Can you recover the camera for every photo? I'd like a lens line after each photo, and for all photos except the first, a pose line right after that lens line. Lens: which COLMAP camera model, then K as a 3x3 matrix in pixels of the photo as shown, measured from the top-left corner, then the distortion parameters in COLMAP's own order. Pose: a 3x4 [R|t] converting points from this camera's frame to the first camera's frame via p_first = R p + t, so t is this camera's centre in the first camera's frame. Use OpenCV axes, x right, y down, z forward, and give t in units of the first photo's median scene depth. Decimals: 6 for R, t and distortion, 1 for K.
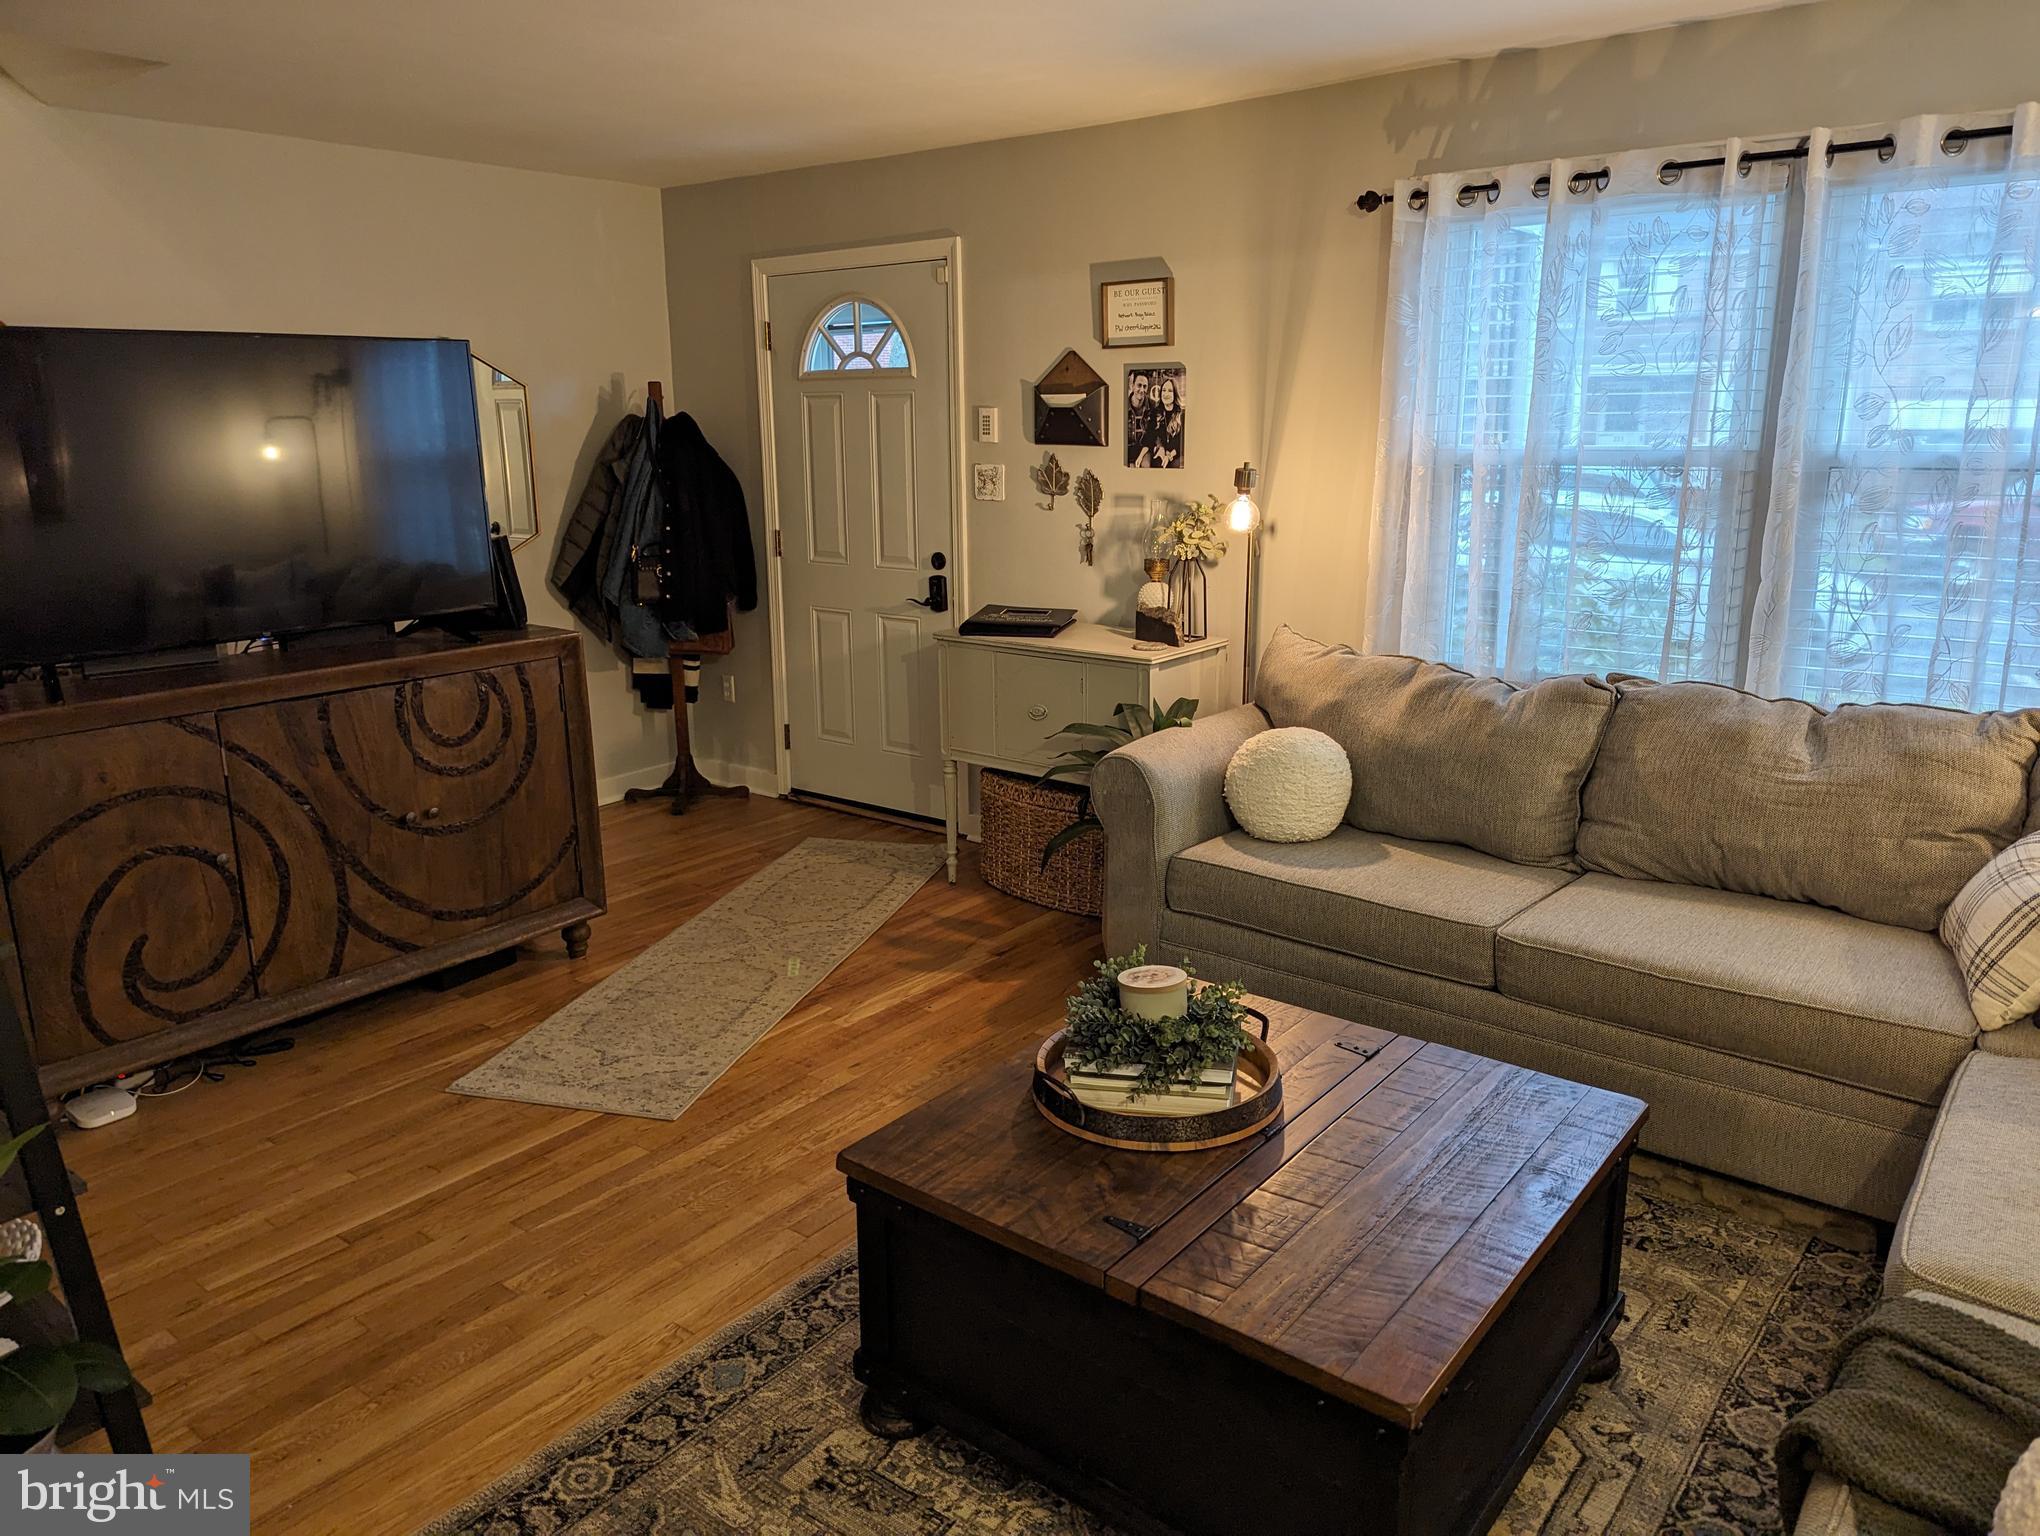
lens RADIAL K [[1442.1, 0, 1020.0], [0, 1442.1, 768.0], [0, 0, 1]] dist [0.008782, 0.000017]
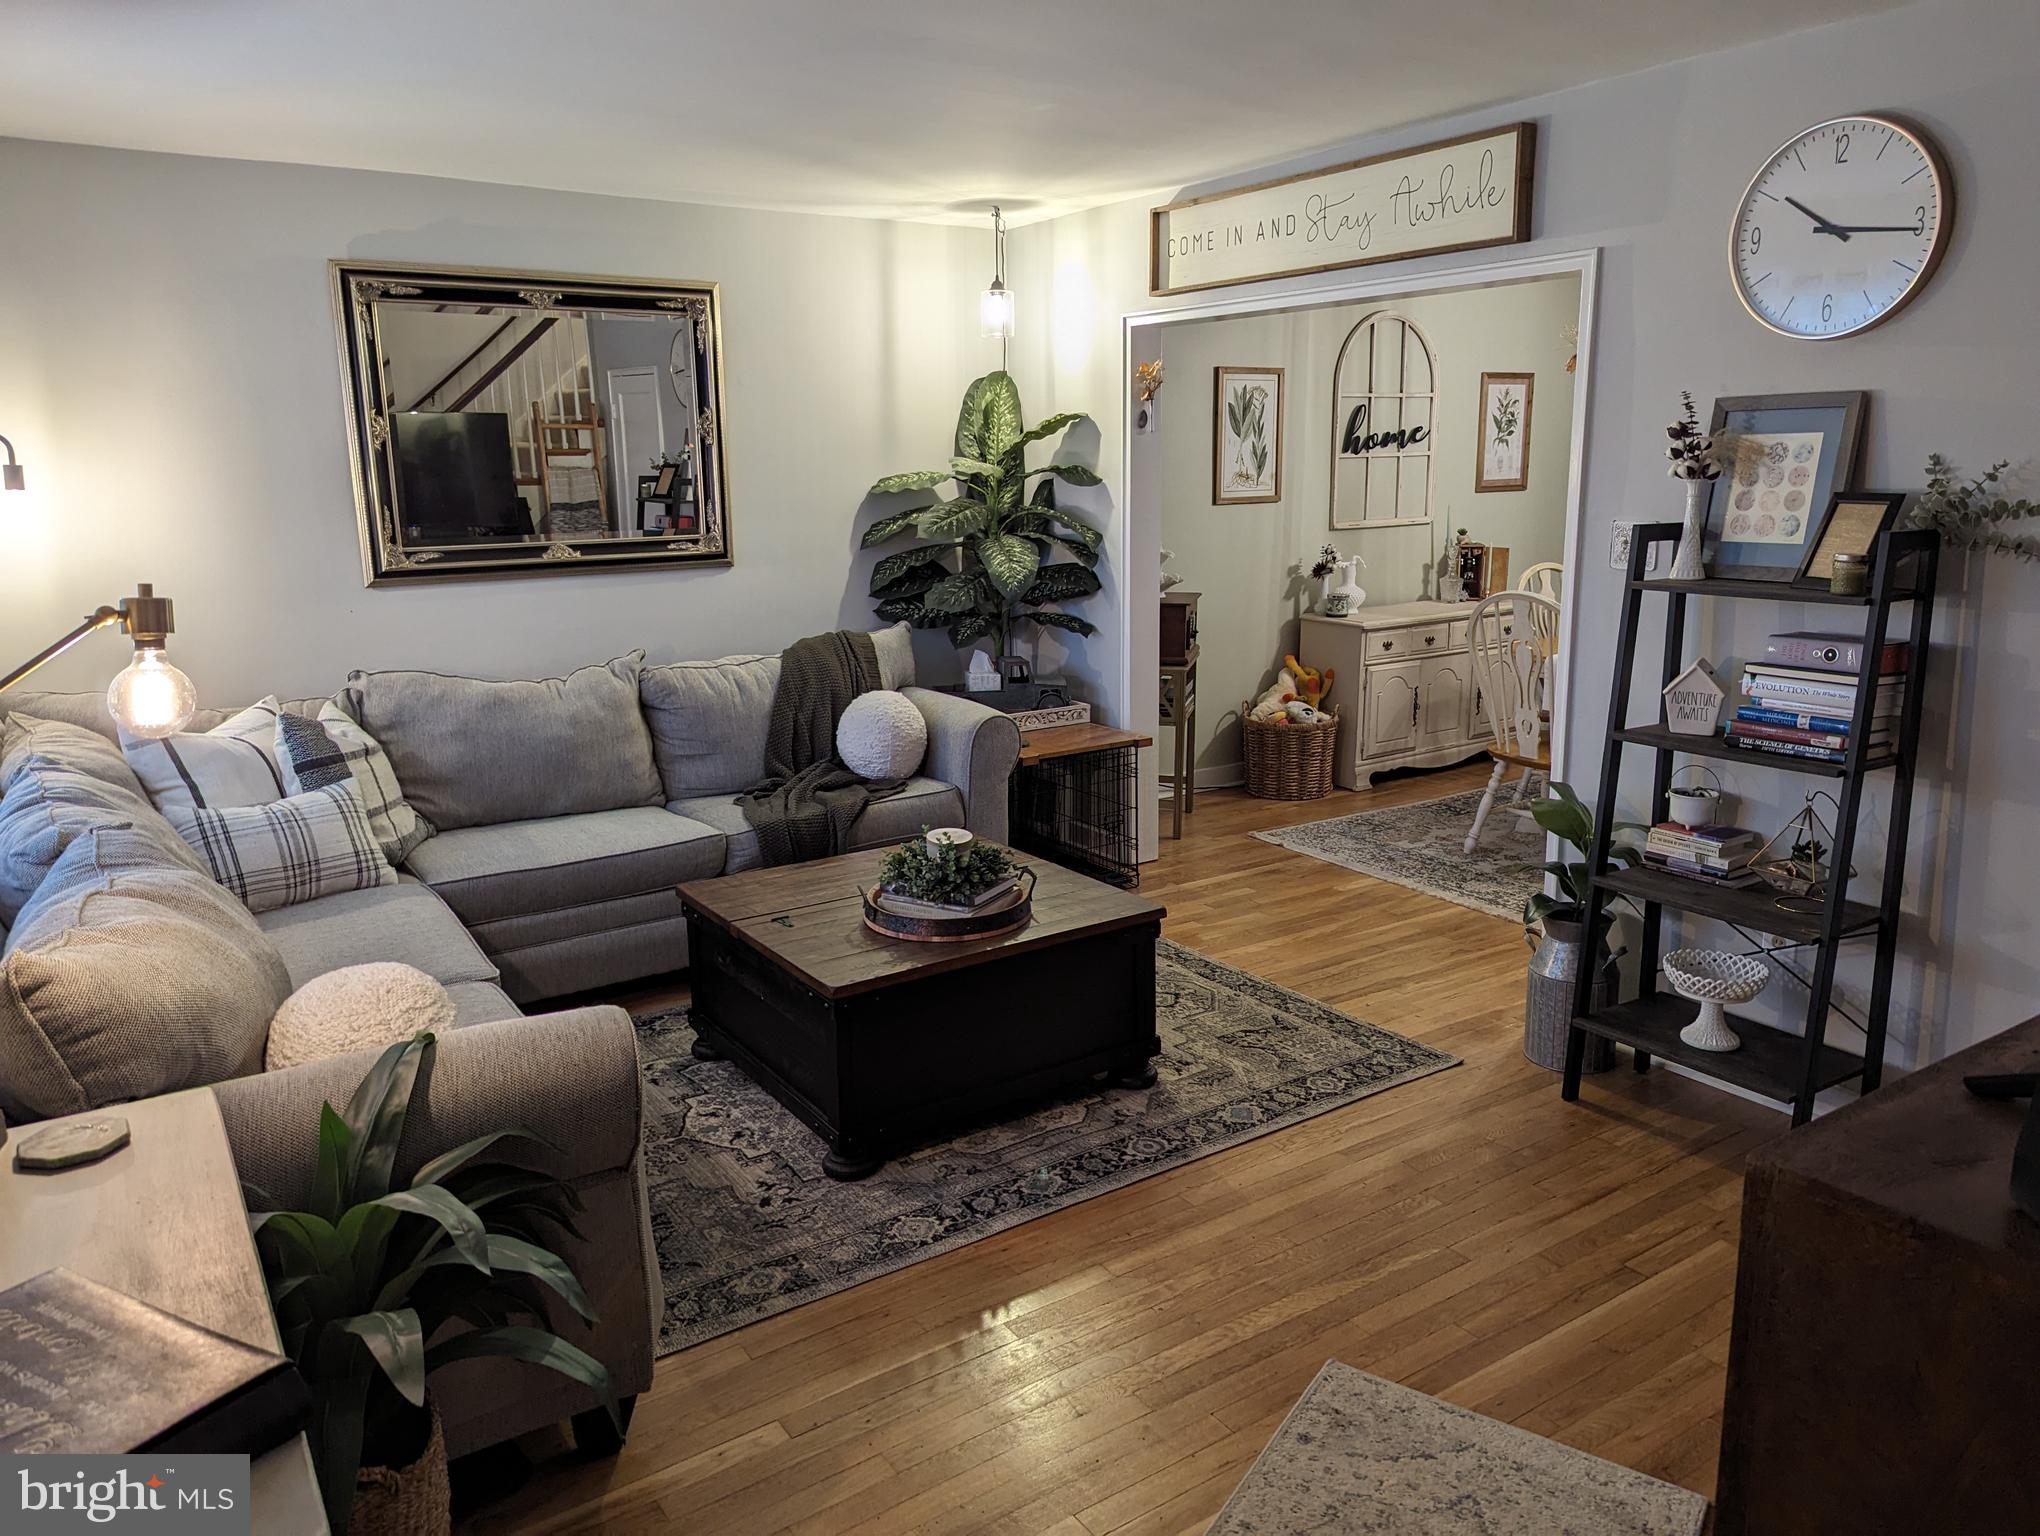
lens RADIAL K [[1445.3, 0, 1020.0], [0, 1445.3, 768.0], [0, 0, 1]] dist [0.057259, -0.000163]
pose [[-0.951895, -0.041217, 0.303640, -0.390792], [0.095274, 0.901988, 0.421117, -0.495244], [-0.291237, 0.429788, -0.854671, 2.020412]]
